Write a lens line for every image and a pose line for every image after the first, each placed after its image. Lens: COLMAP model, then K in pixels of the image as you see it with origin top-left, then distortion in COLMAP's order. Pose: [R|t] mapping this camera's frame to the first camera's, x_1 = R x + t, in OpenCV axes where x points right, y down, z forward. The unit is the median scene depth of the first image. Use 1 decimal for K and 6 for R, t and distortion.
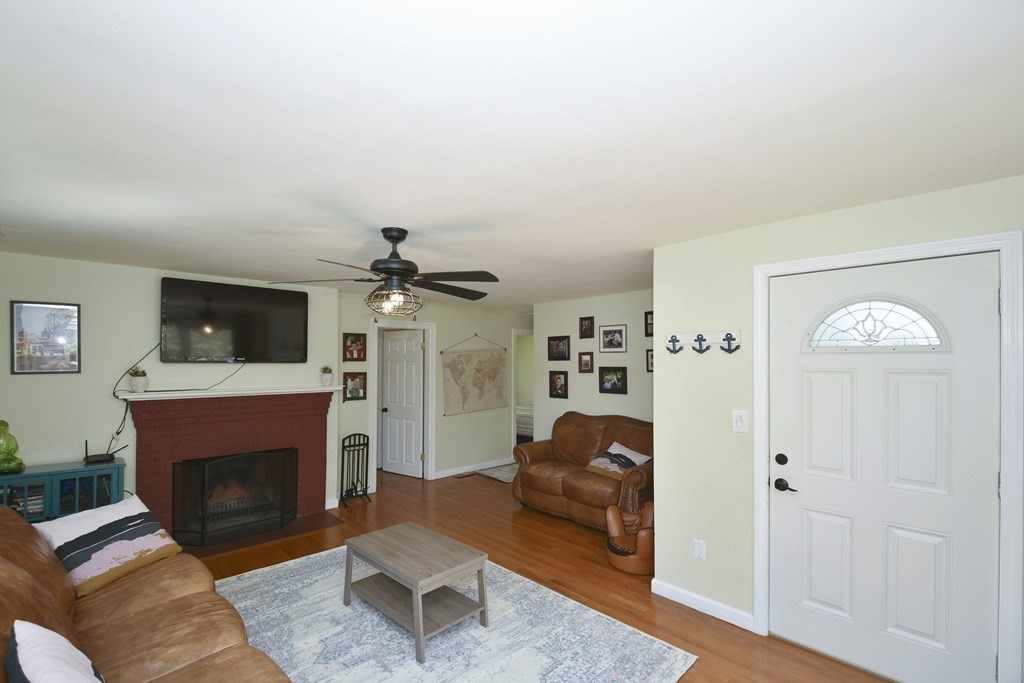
lens RADIAL K [[456.3, 0, 517.8], [0, 456.3, 353.8], [0, 0, 1]] dist [-0.005688, -0.011345]
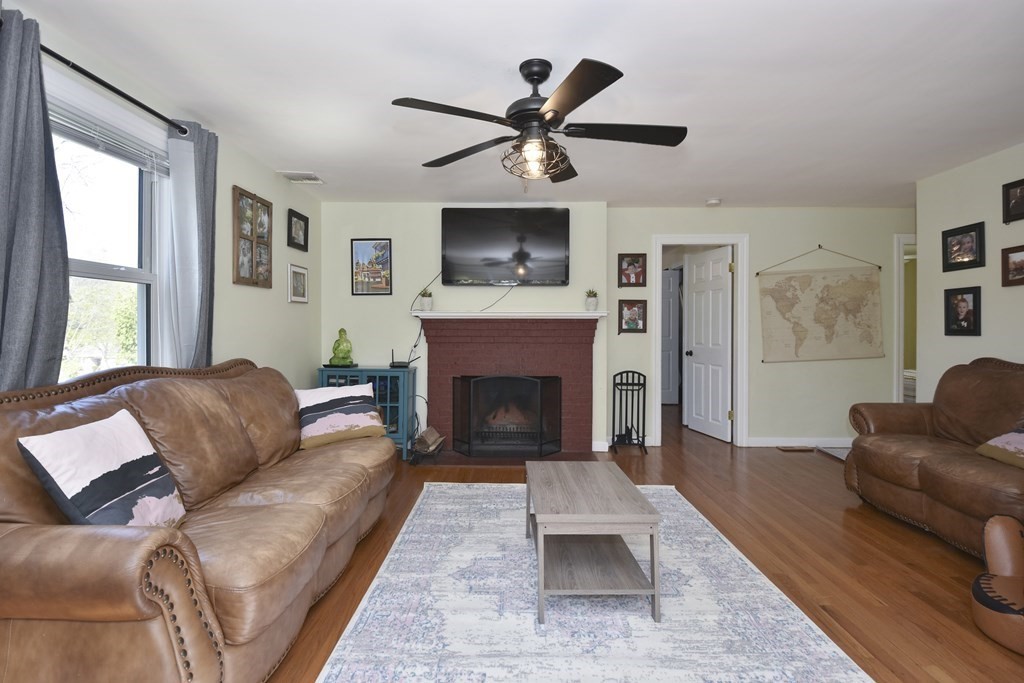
lens RADIAL K [[511.4, 0, 509.9], [0, 511.4, 333.0], [0, 0, 1]] dist [0.003273, -0.016433]
pose [[0.703584, 0.003669, -0.710603, 0.221778], [0.012433, 0.999770, 0.017472, 0.117997], [0.710504, -0.021128, 0.703376, 0.239055]]
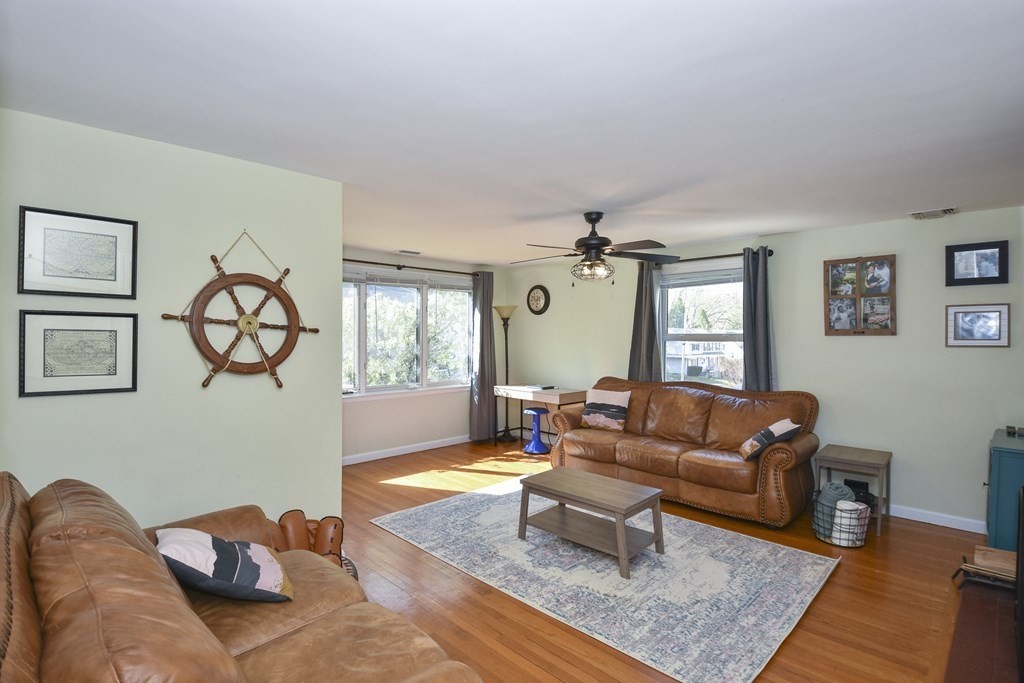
lens RADIAL K [[511.4, 0, 504.8], [0, 511.4, 336.3], [0, 0, 1]] dist [0.003273, -0.016433]
pose [[-0.999964, -0.008388, -0.000818, -0.017186], [-0.008378, 0.999902, -0.011246, 0.062406], [0.000912, -0.011238, -0.999936, 1.695000]]
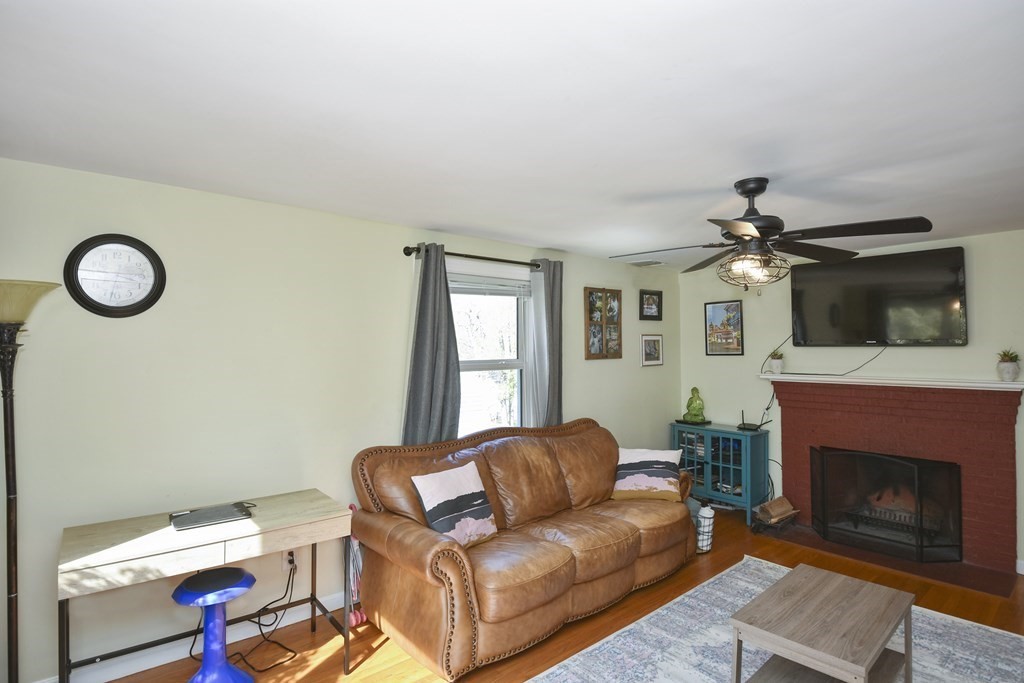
lens RADIAL K [[520.2, 0, 503.8], [0, 520.2, 325.9], [0, 0, 1]] dist [0.001058, -0.012446]
pose [[-0.080400, -0.045209, -0.995737, 0.473240], [0.019371, 0.998711, -0.046908, 0.015382], [0.996574, -0.023060, -0.079421, 0.434665]]
